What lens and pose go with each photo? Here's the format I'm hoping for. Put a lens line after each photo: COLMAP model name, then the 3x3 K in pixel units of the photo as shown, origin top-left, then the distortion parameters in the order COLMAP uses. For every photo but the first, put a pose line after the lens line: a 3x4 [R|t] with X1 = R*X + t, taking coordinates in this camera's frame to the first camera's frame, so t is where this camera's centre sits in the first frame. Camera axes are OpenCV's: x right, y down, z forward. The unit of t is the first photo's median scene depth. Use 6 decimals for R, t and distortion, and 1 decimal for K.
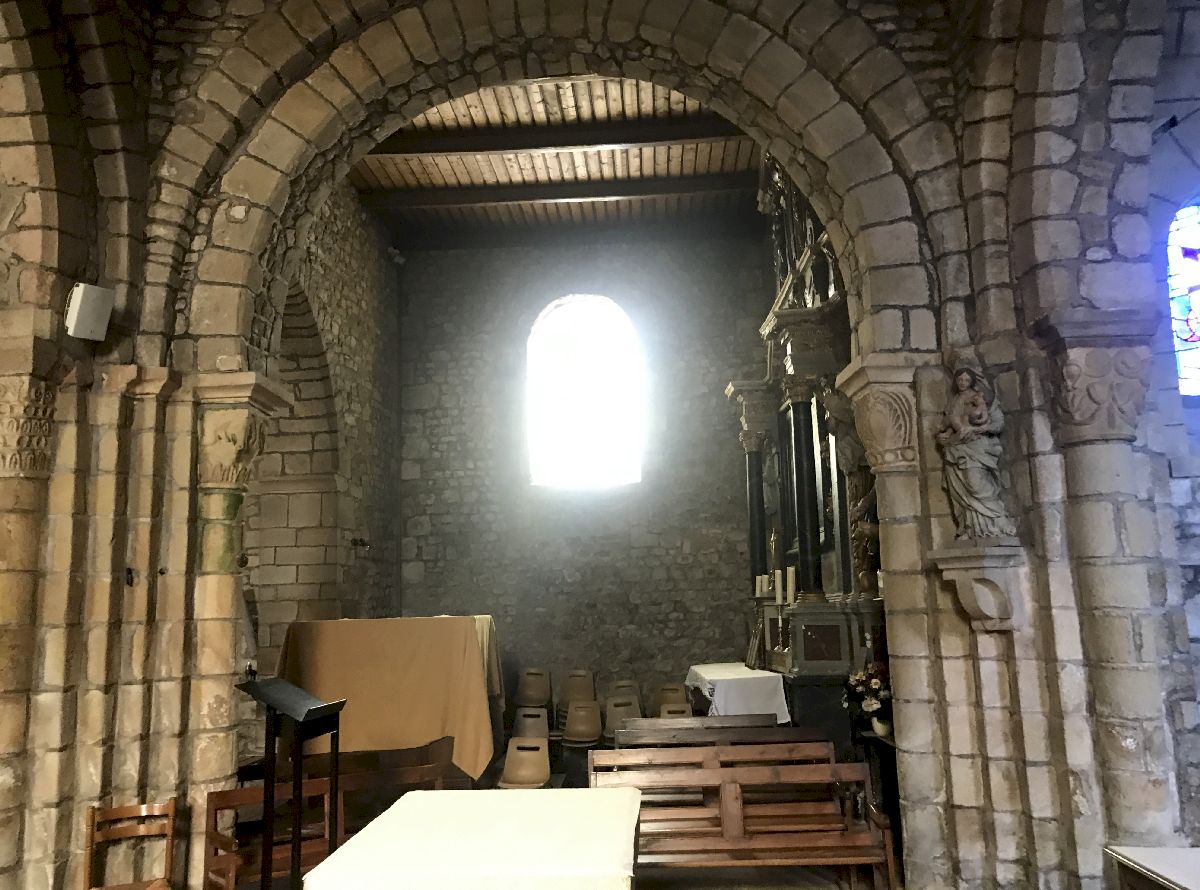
lens RADIAL K [[983.5, 0, 600.8], [0, 983.5, 438.5], [0, 0, 1]] dist [0.007305, 0.013988]
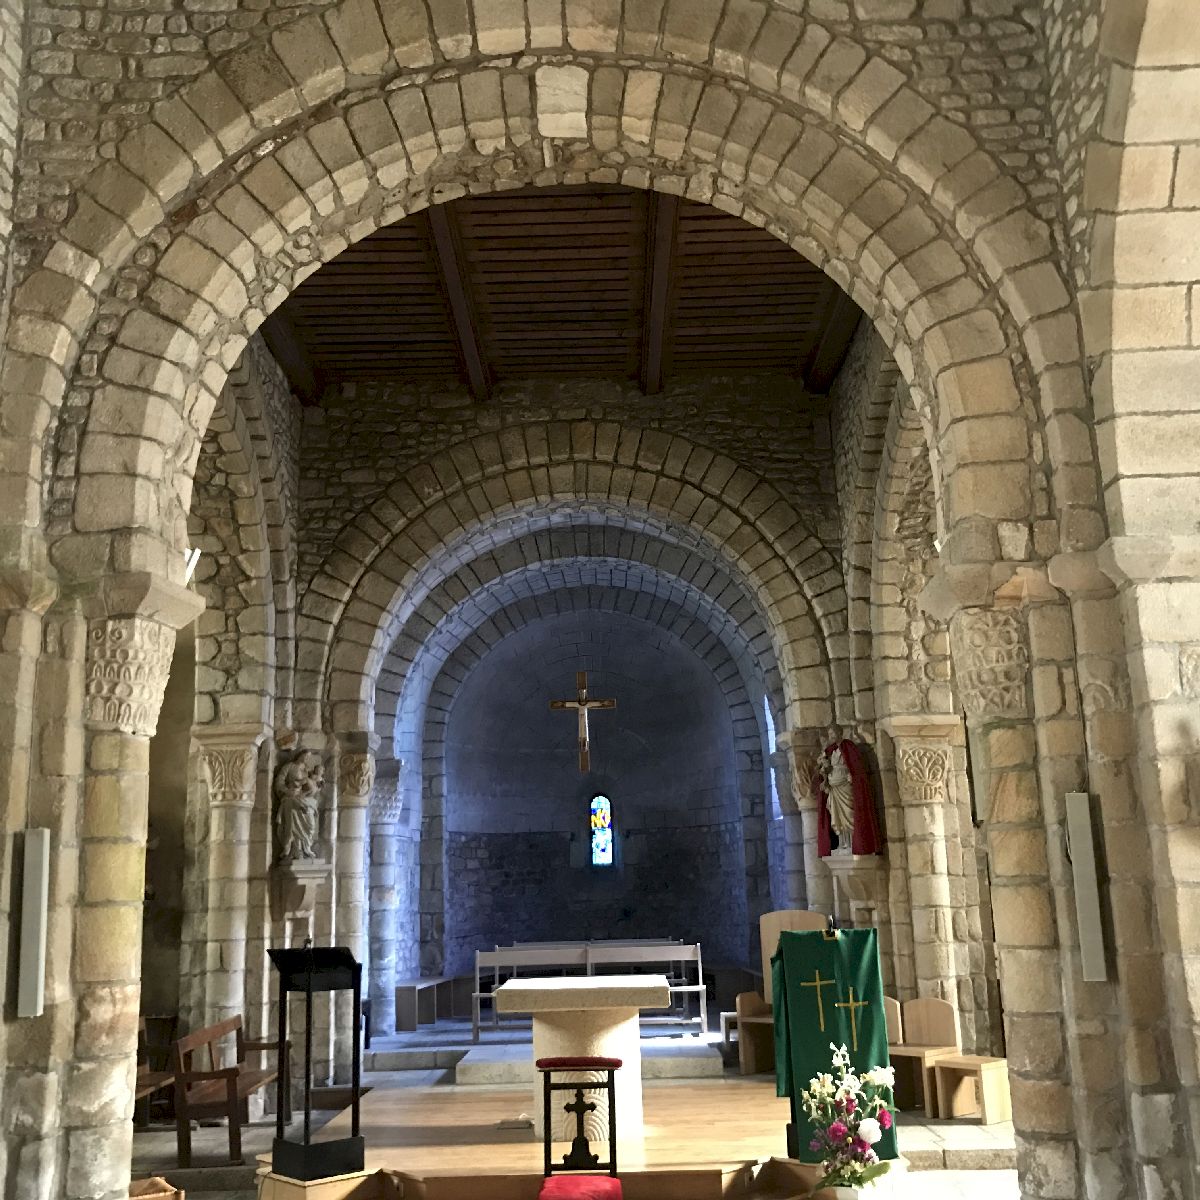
lens RADIAL K [[1229.7, 0, 600.0], [0, 1229.7, 600.0], [0, 0, 1]] dist [0.184428, -0.659999]
pose [[-0.034387, 0.251493, 0.967248, -1.749435], [-0.131350, 0.958288, -0.253833, 0.154419], [-0.990739, -0.135777, 0.000081, 0.608991]]
